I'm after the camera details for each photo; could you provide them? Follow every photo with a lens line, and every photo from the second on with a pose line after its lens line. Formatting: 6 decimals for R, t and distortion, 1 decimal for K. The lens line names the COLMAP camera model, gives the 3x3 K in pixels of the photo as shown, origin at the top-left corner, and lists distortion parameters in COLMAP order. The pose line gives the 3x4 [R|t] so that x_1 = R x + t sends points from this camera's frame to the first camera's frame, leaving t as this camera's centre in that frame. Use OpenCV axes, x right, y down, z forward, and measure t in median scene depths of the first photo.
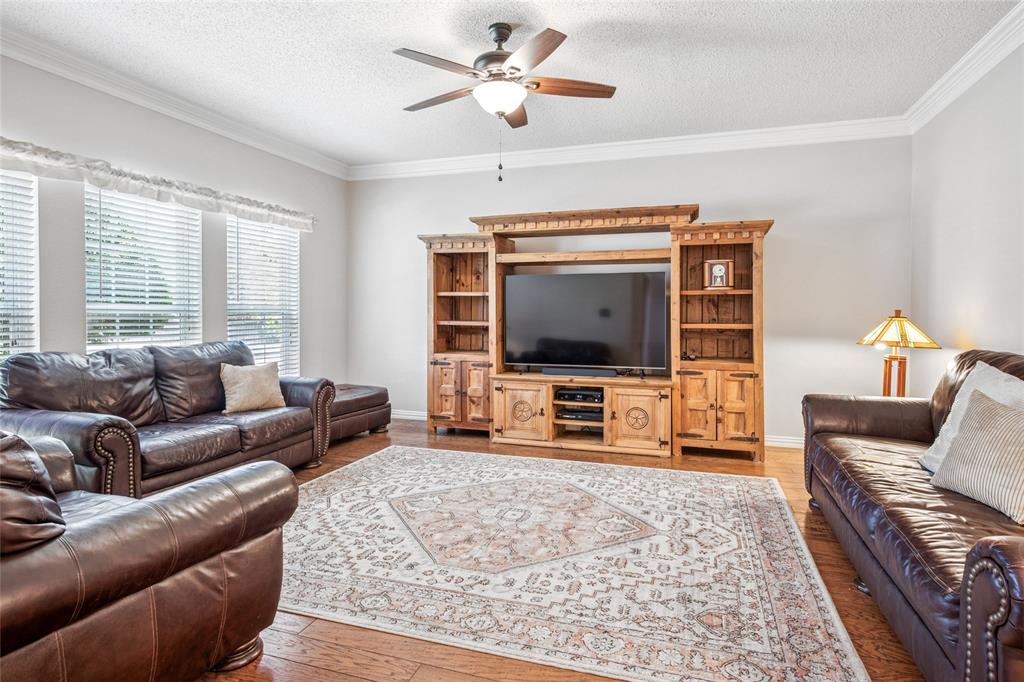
lens RADIAL K [[551.8, 0, 510.7], [0, 551.8, 317.4], [0, 0, 1]] dist [0.003051, 0.000188]
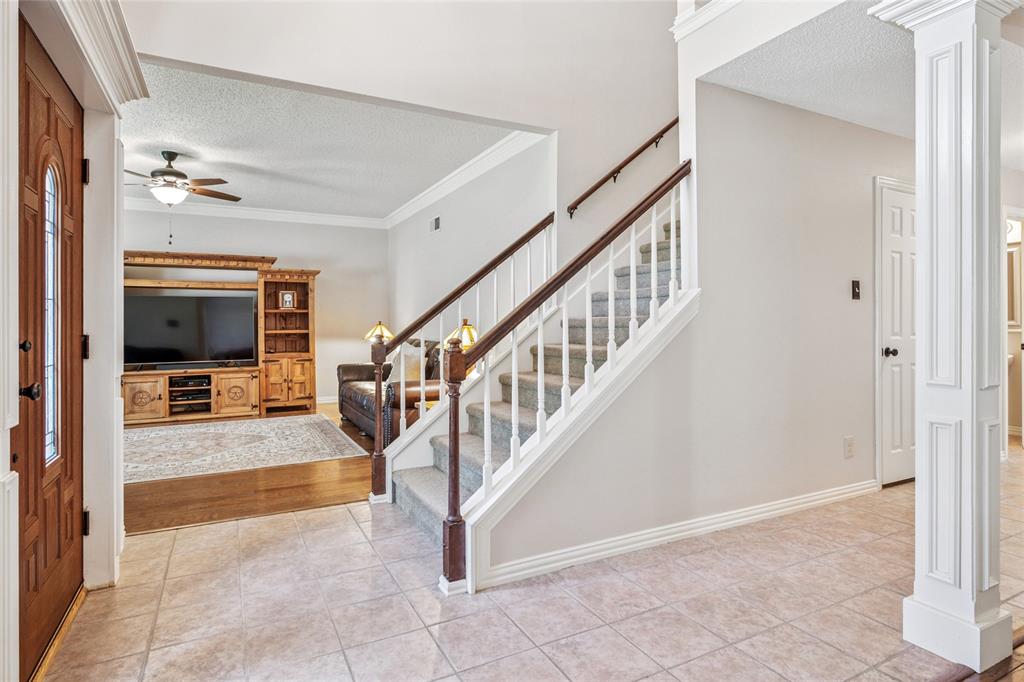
lens RADIAL K [[551.8, 0, 510.7], [0, 551.8, 317.4], [0, 0, 1]] dist [0.003051, 0.000188]
pose [[0.692039, 0.001814, 0.721858, -0.349898], [0.014856, 0.999749, -0.016755, 0.010984], [-0.721707, 0.022319, 0.691838, -0.611074]]
